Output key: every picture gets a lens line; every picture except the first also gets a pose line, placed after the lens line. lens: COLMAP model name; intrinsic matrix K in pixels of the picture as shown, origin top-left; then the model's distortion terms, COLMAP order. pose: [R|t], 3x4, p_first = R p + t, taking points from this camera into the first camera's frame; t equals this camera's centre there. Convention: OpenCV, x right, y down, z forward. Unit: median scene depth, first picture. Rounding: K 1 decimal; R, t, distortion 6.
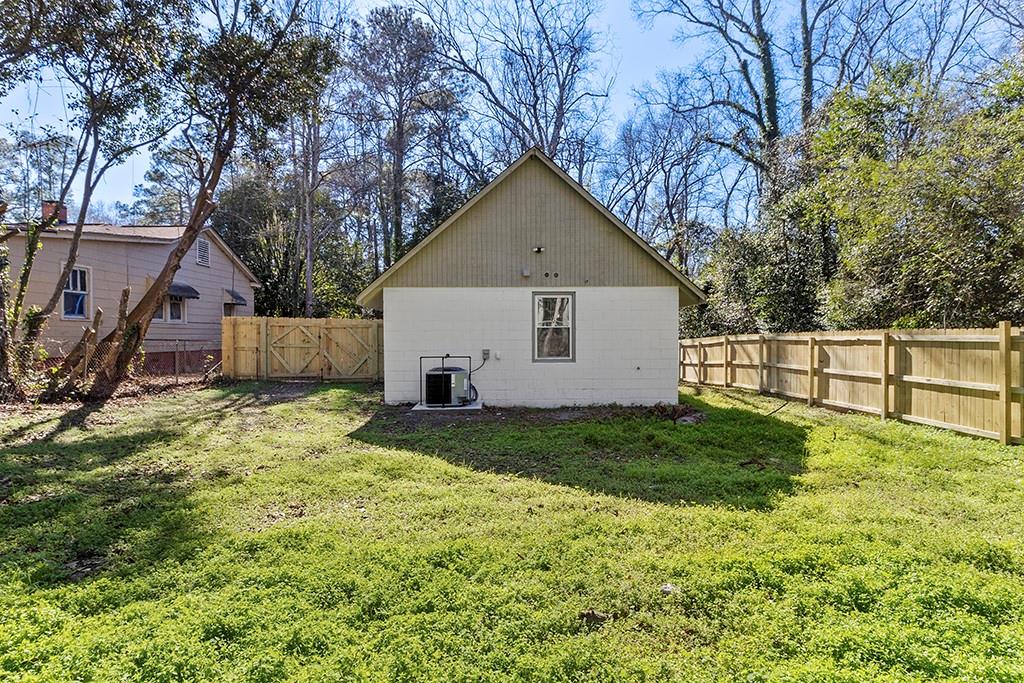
lens RADIAL K [[519.1, 0, 512.0], [0, 519.1, 341.5], [0, 0, 1]] dist [0.001840, -0.000626]
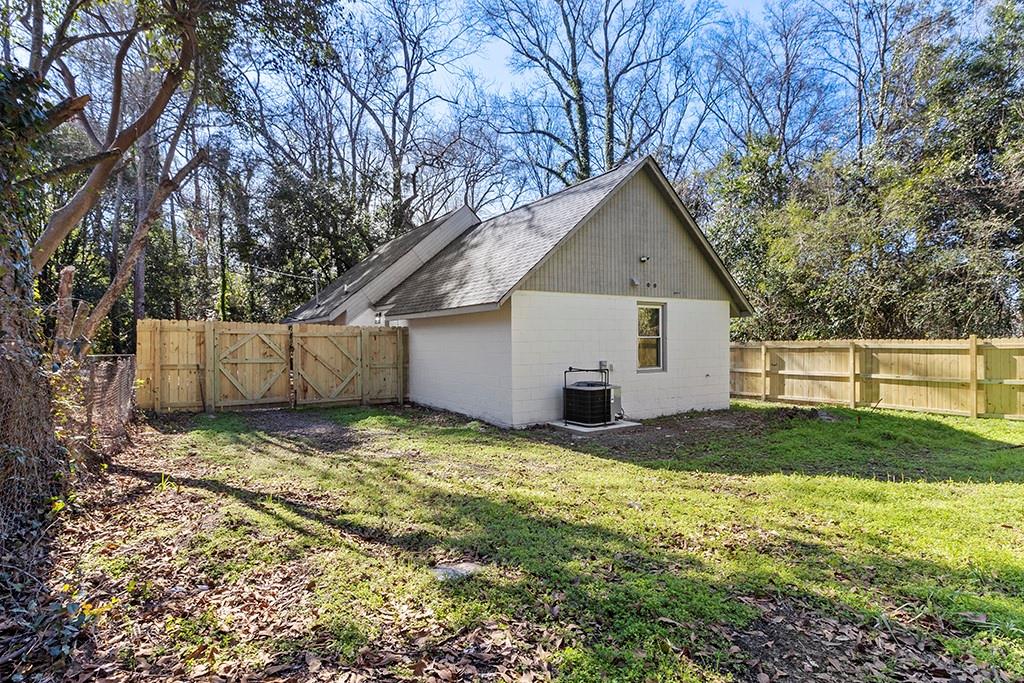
lens RADIAL K [[519.1, 0, 512.0], [0, 519.1, 341.5], [0, 0, 1]] dist [0.001840, -0.000626]
pose [[0.868706, -0.001676, 0.495326, -0.574557], [0.009400, 0.999870, -0.013104, -0.007860], [-0.495240, 0.016040, 0.868608, 0.232539]]
